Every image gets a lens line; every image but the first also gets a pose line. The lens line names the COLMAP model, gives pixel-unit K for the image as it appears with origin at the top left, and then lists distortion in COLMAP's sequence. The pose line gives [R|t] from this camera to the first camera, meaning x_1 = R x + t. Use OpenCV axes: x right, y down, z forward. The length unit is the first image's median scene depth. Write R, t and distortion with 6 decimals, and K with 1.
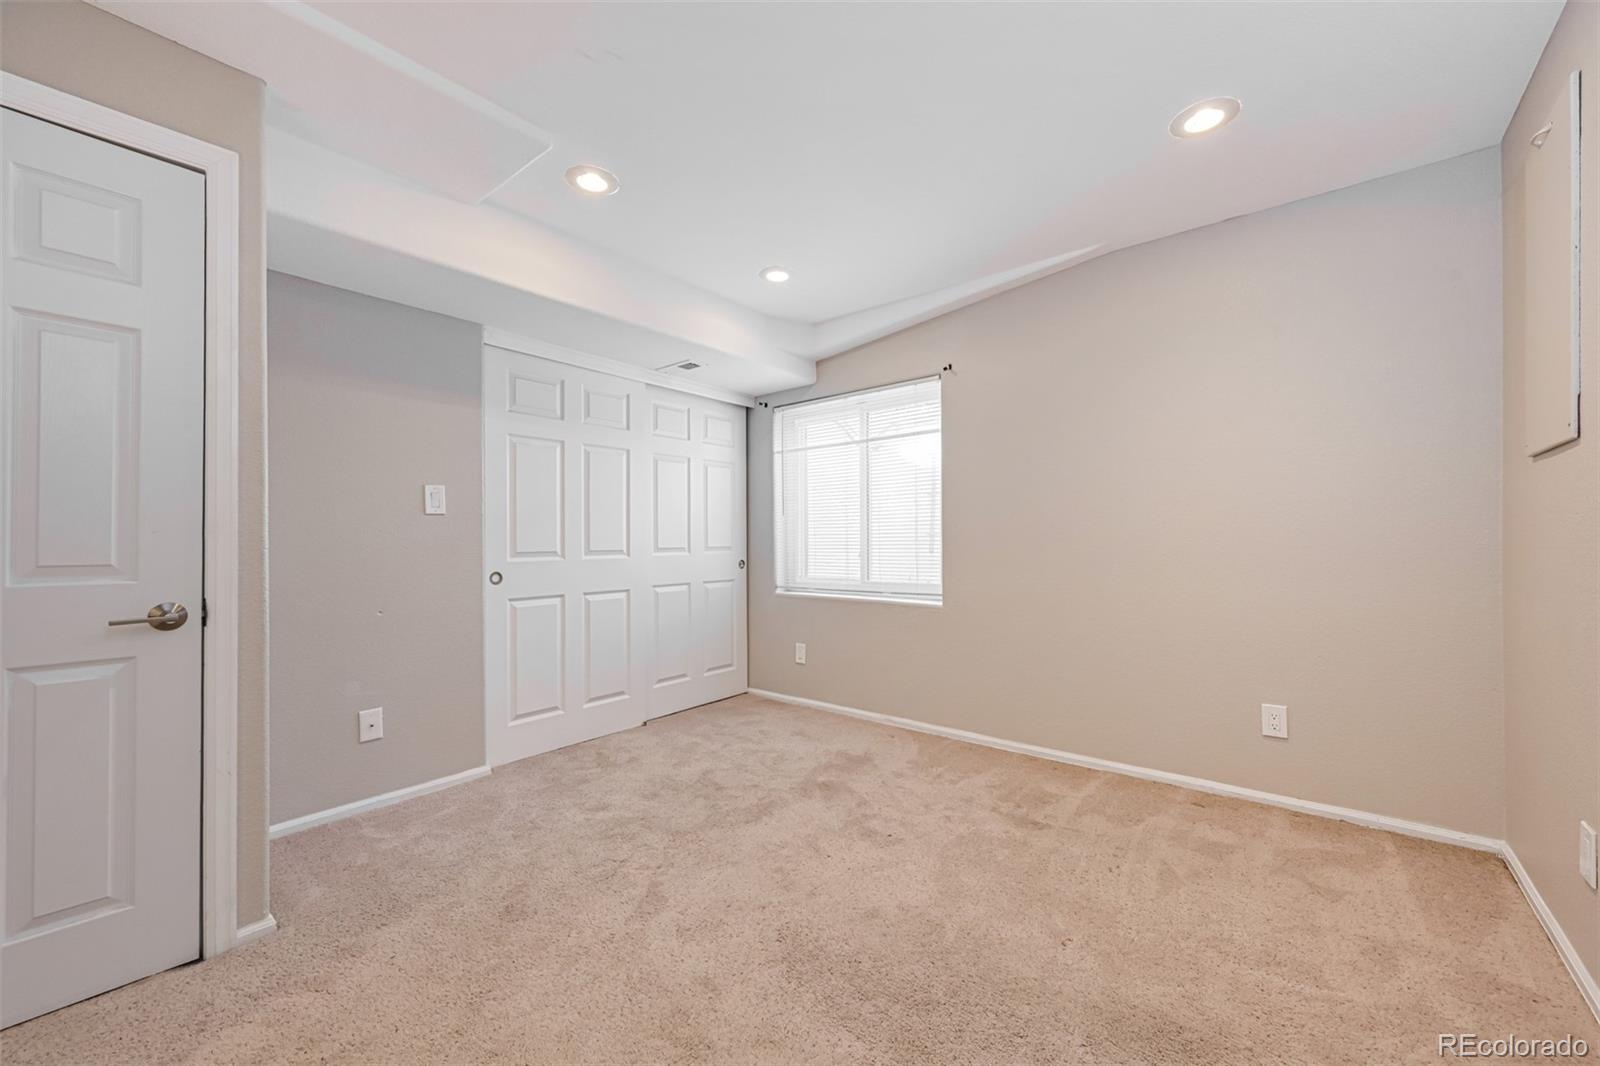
lens RADIAL K [[620.7, 0, 804.1], [0, 620.7, 543.5], [0, 0, 1]] dist [0.003226, -0.000424]
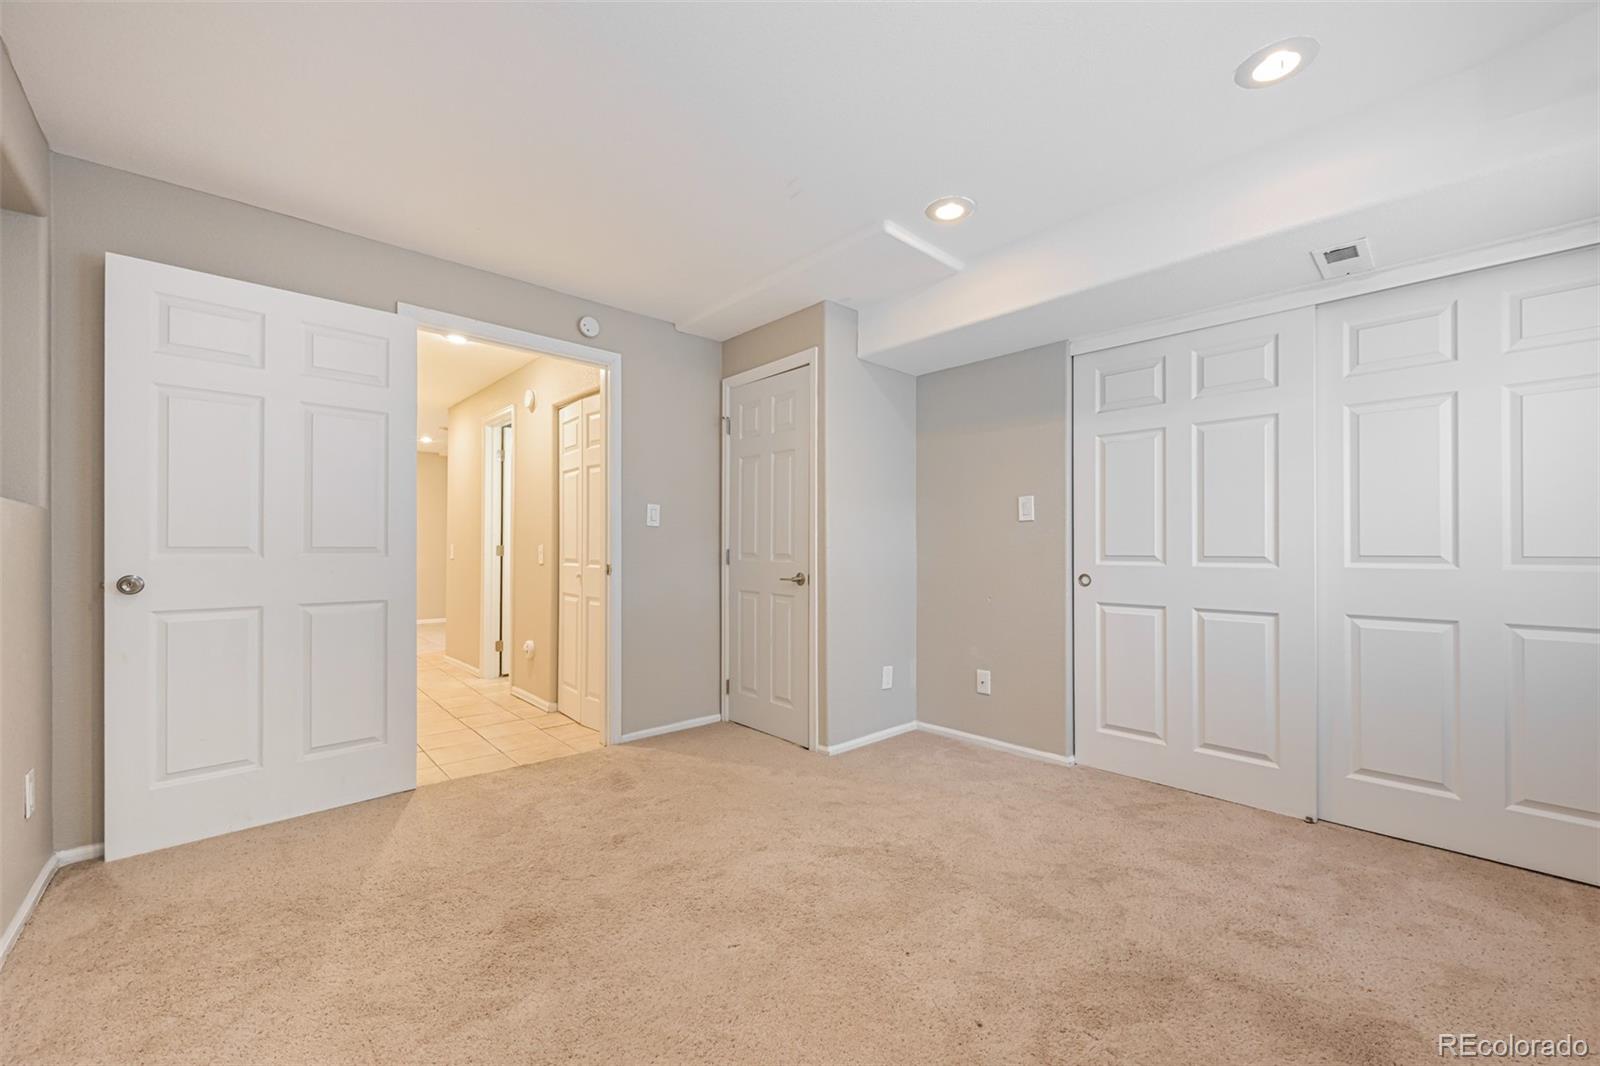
lens RADIAL K [[620.7, 0, 802.7], [0, 620.7, 533.0], [0, 0, 1]] dist [0.003226, -0.000424]
pose [[-0.121036, -0.012928, -0.992564, 0.561441], [-0.002336, 0.999916, -0.012739, -0.007116], [0.992645, 0.000776, -0.121056, 0.650172]]
